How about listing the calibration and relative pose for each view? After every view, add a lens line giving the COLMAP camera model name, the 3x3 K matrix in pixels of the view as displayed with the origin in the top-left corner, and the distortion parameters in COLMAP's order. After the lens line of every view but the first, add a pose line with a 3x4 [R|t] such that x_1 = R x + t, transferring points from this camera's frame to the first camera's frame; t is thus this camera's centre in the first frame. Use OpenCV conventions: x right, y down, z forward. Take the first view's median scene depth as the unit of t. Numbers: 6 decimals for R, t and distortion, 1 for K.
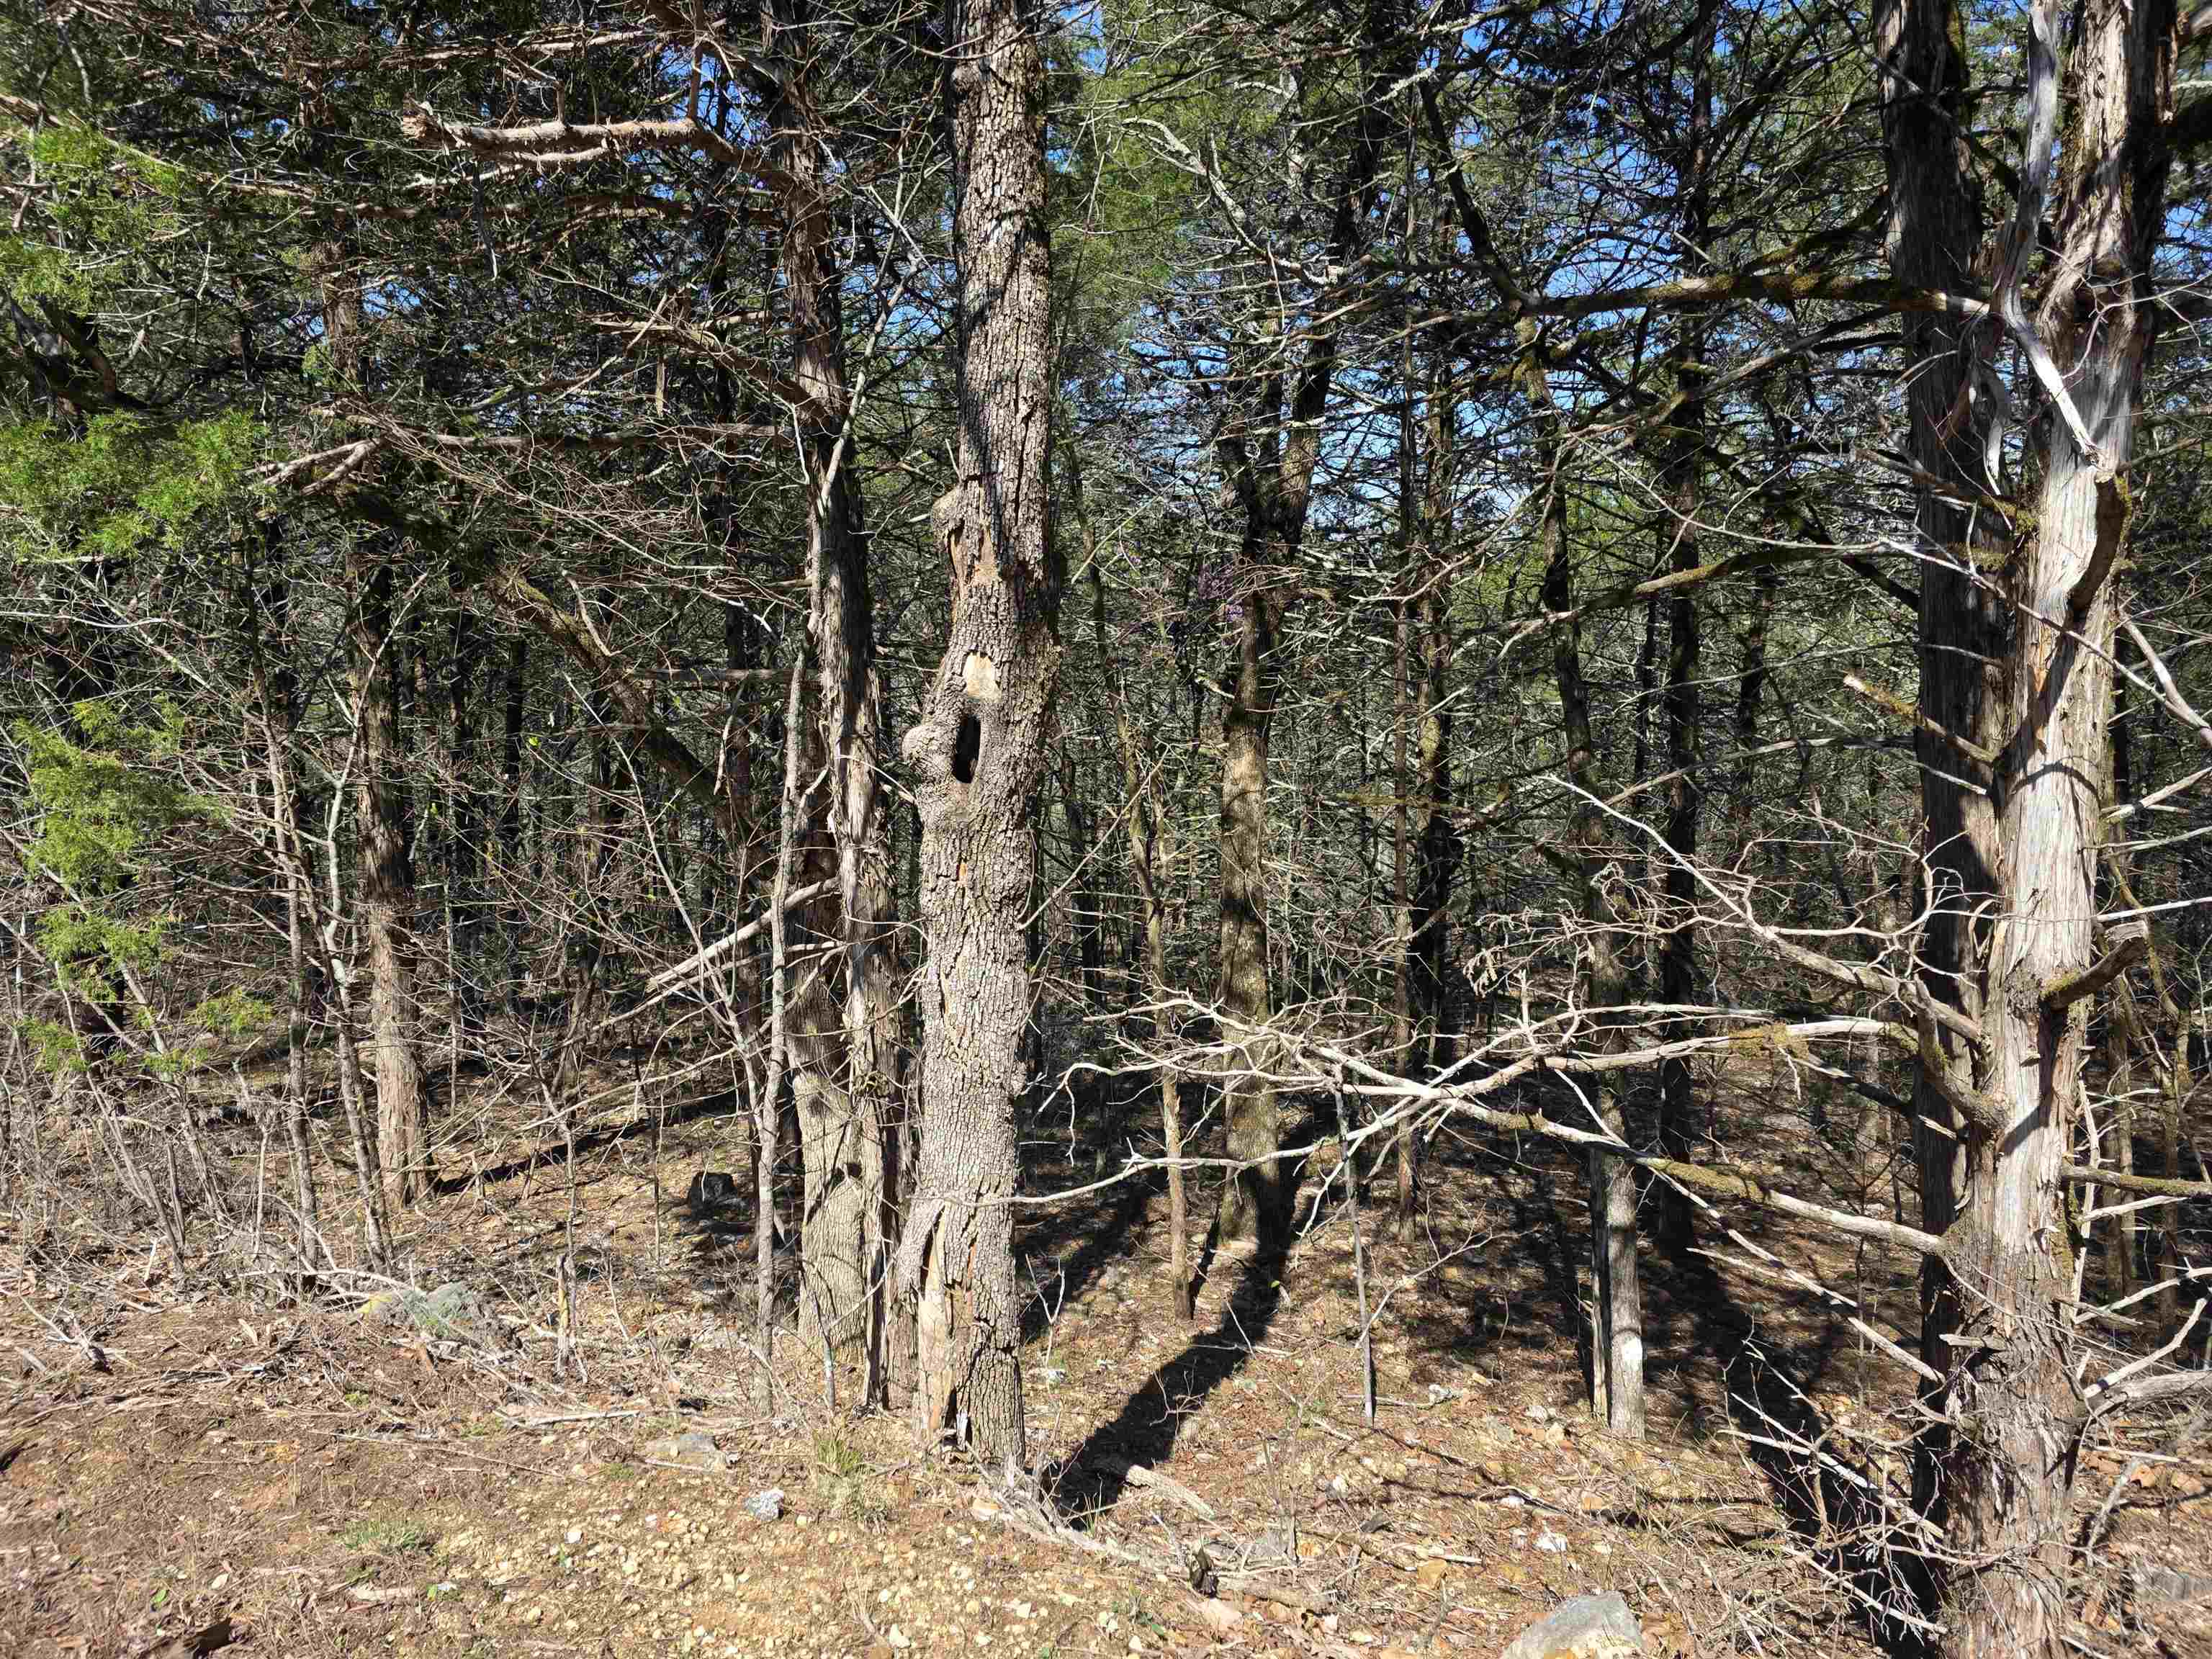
lens RADIAL K [[1469.6, 0, 1104.3], [0, 1469.6, 803.2], [0, 0, 1]] dist [0.077710, -0.066142]
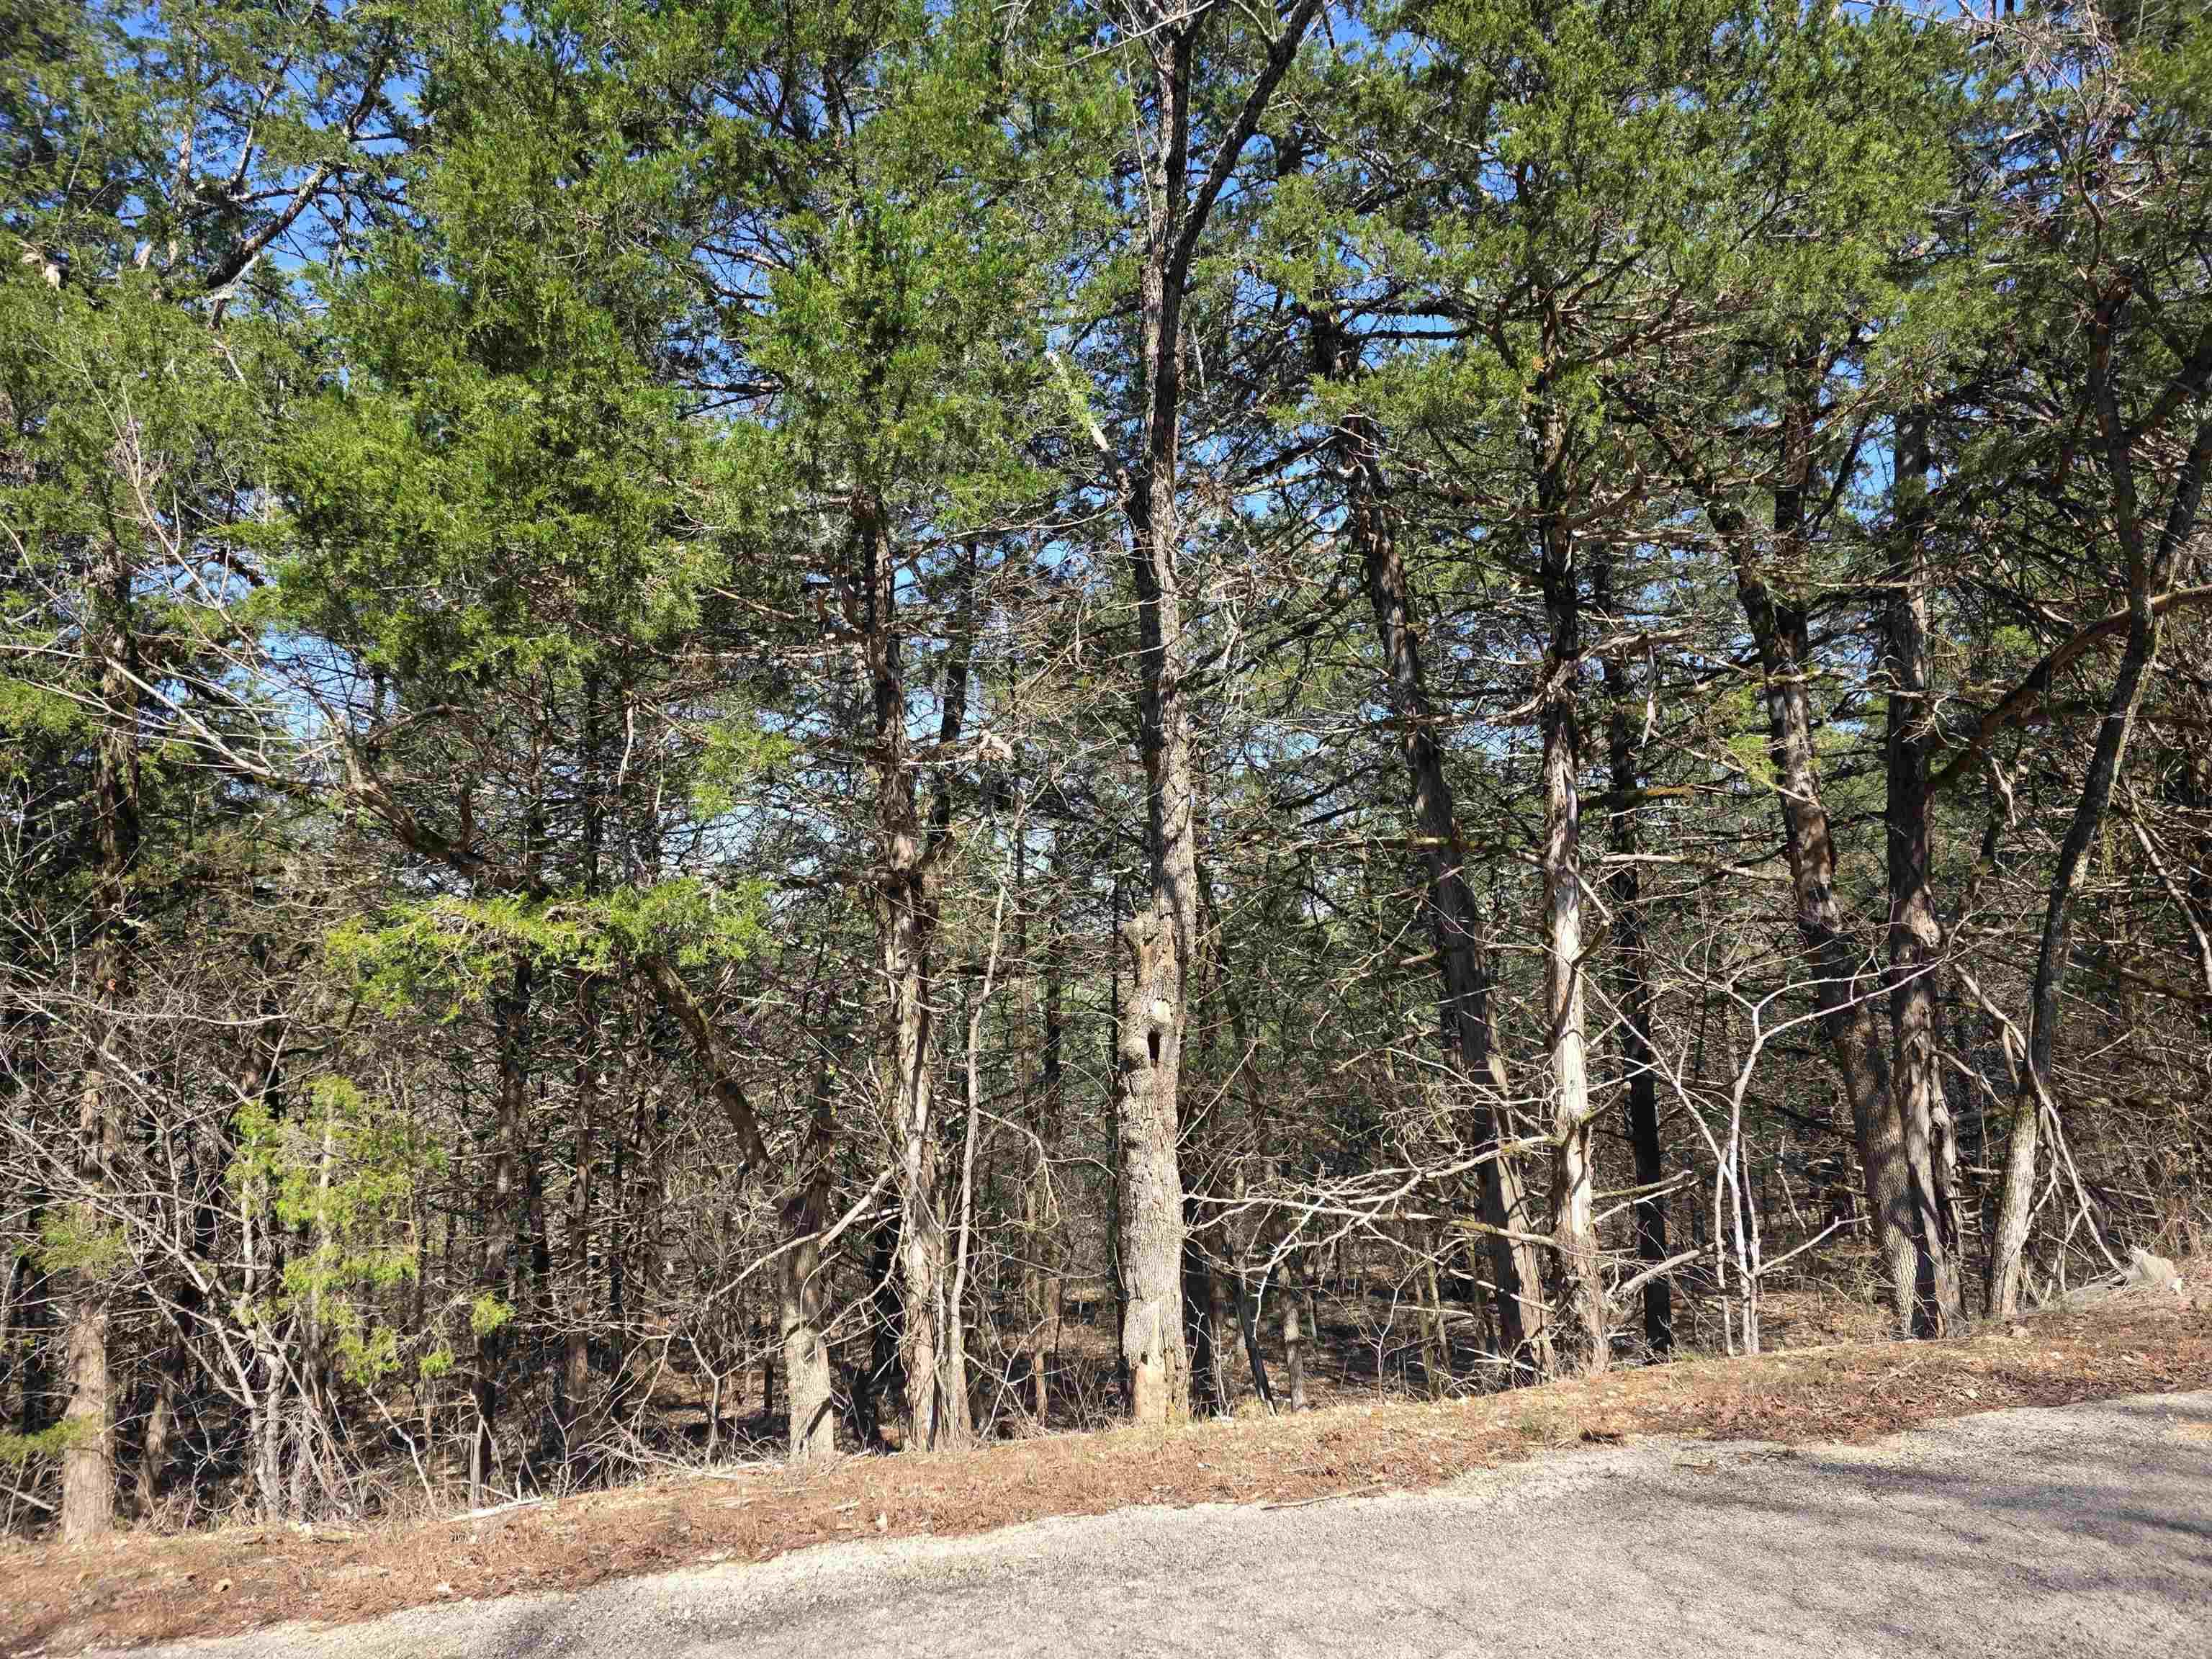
lens RADIAL K [[1453.8, 0, 1105.8], [0, 1453.8, 823.5], [0, 0, 1]] dist [0.076633, -0.062568]
pose [[0.838274, 0.032973, 0.544251, -1.275042], [0.097627, 0.972963, -0.209315, 0.071039], [-0.536437, 0.228597, 0.812390, -0.624876]]
